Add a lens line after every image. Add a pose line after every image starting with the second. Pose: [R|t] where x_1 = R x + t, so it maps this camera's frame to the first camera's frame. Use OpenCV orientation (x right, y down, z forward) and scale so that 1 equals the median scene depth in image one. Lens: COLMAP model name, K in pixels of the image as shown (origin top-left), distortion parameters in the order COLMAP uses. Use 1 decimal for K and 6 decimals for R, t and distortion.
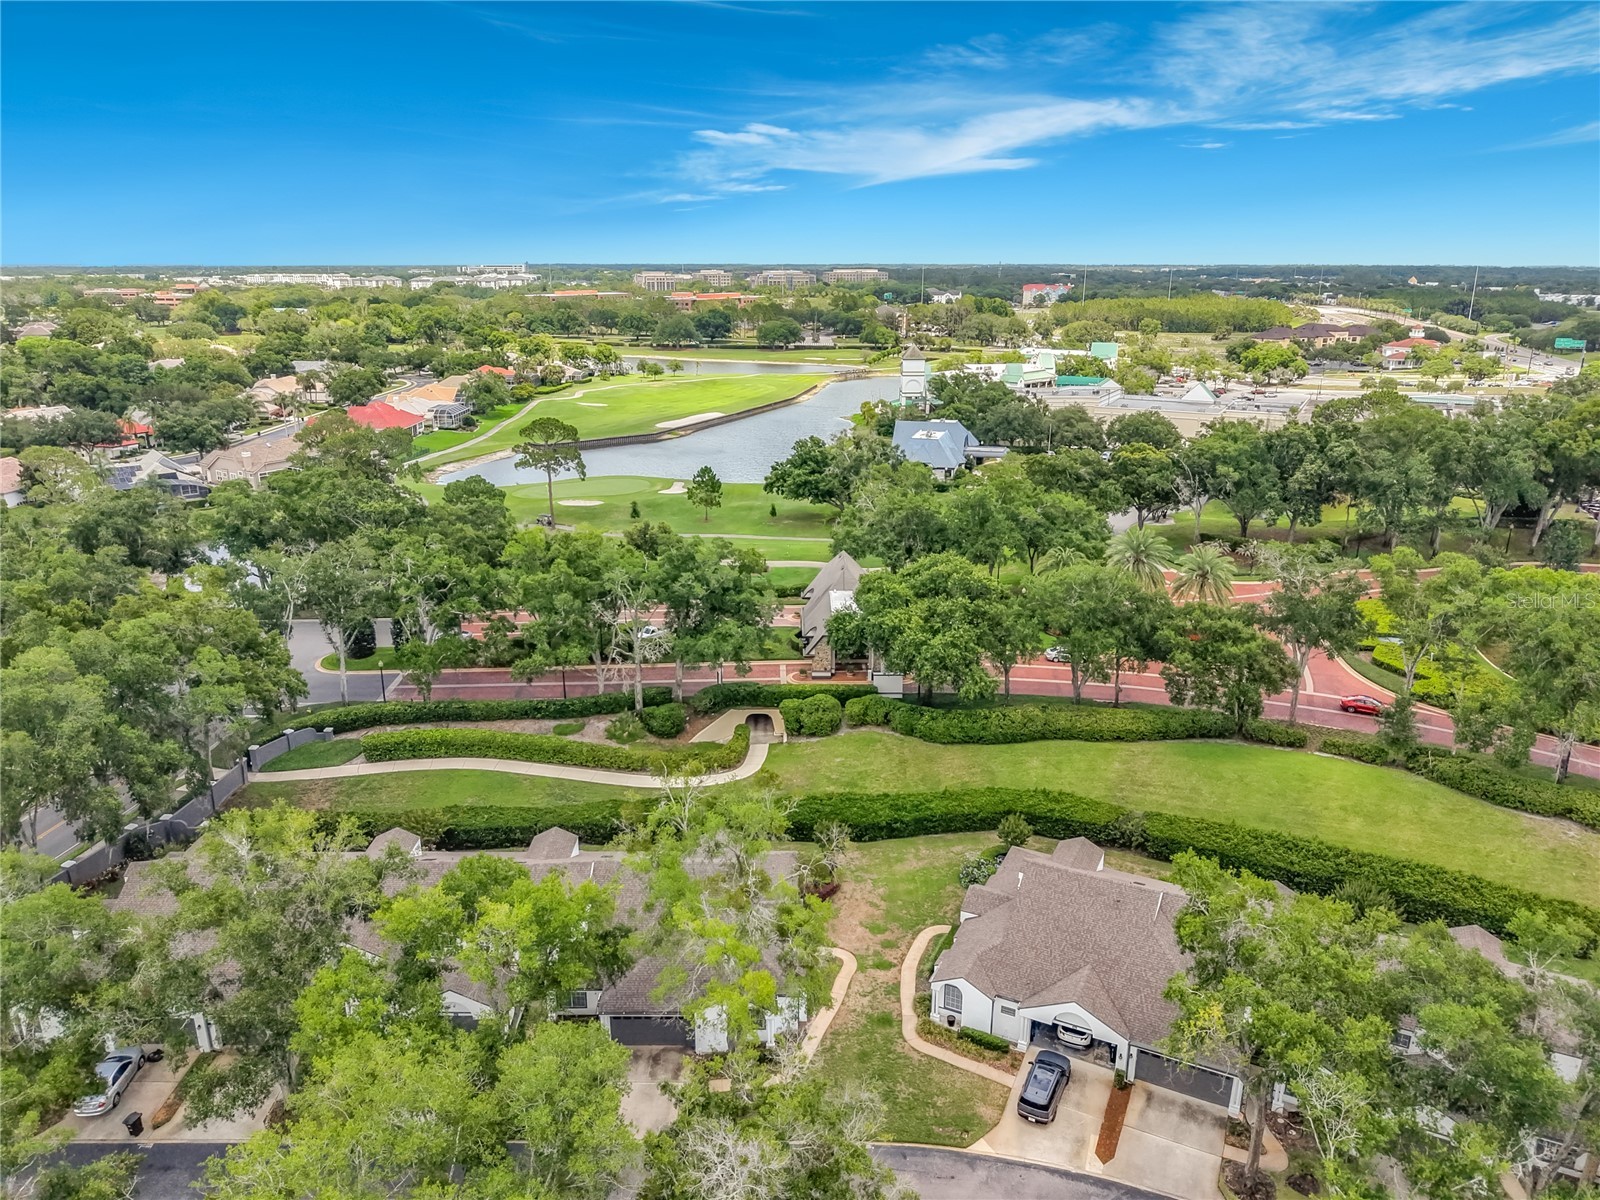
lens RADIAL K [[1089.5, 0, 811.9], [0, 1089.5, 609.3], [0, 0, 1]] dist [0.070180, -0.094839]
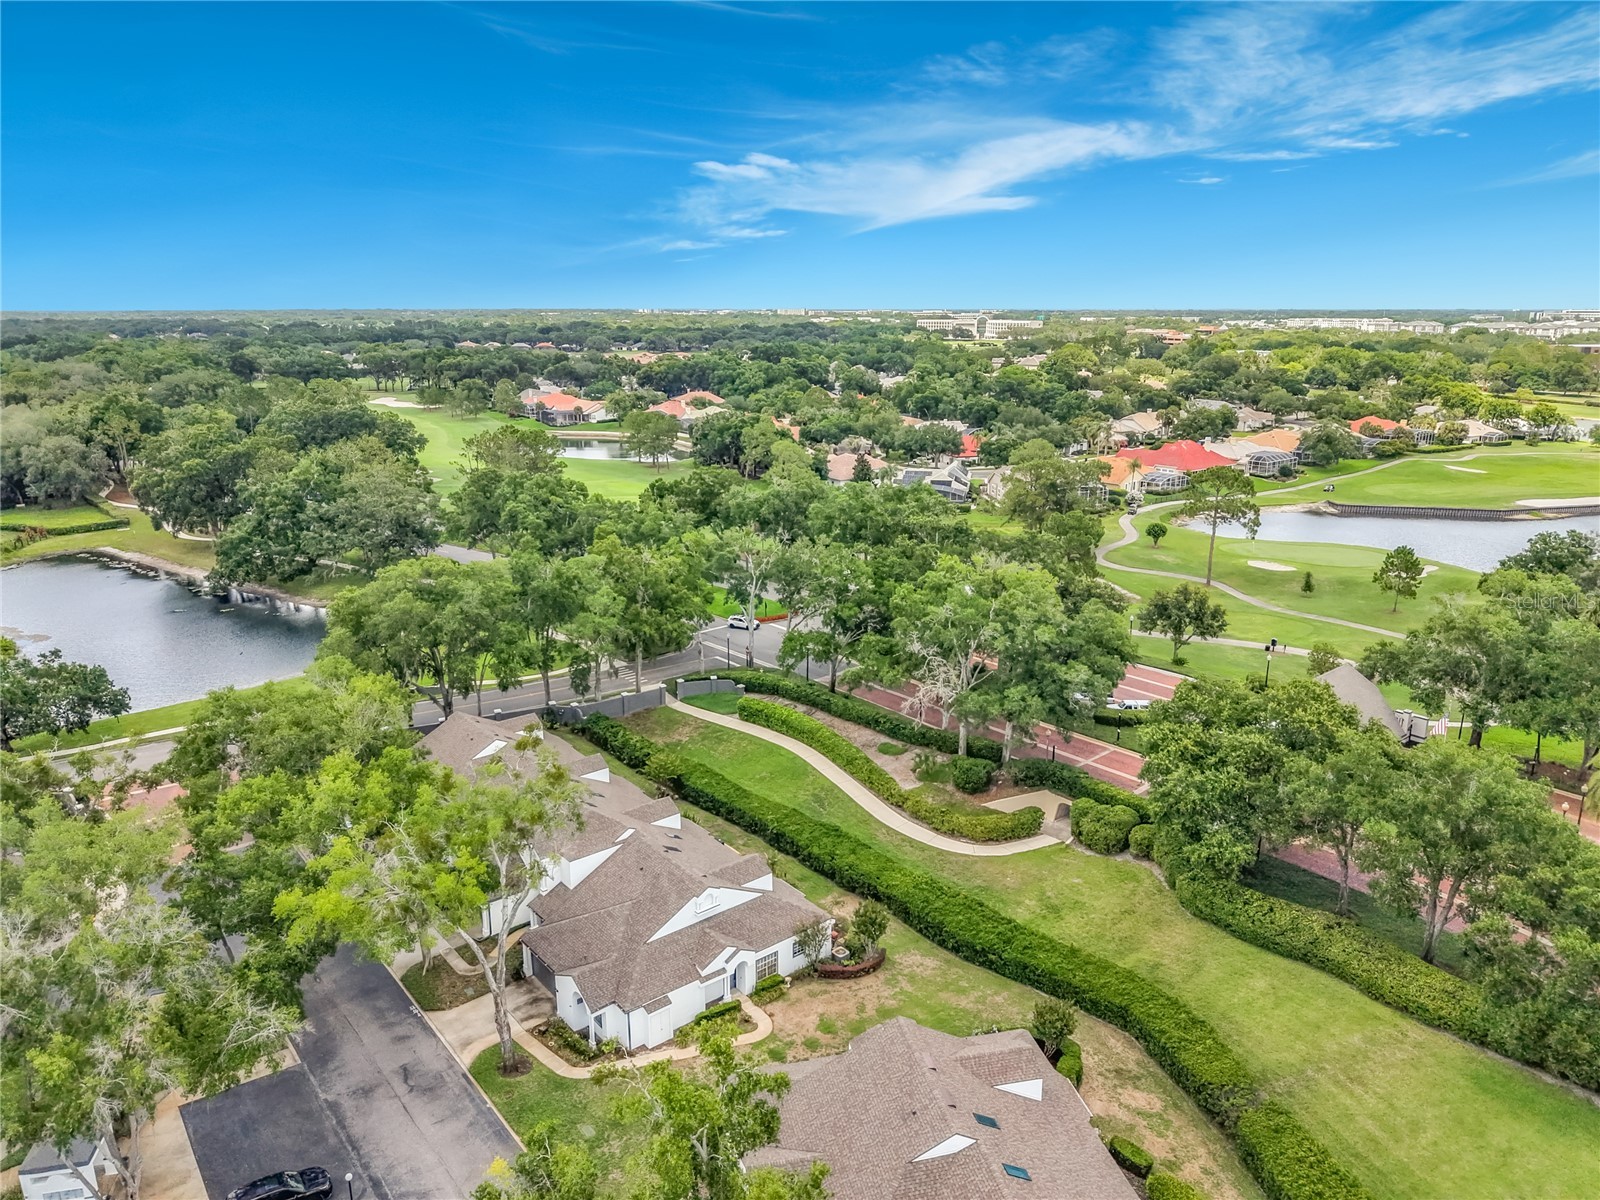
lens RADIAL K [[1089.5, 0, 811.9], [0, 1089.5, 609.3], [0, 0, 1]] dist [0.070180, -0.094839]
pose [[0.632608, 0.210142, -0.745417, 0.458024], [-0.238037, 0.968653, 0.071062, -0.071738], [0.736984, 0.132483, 0.662800, 0.241807]]
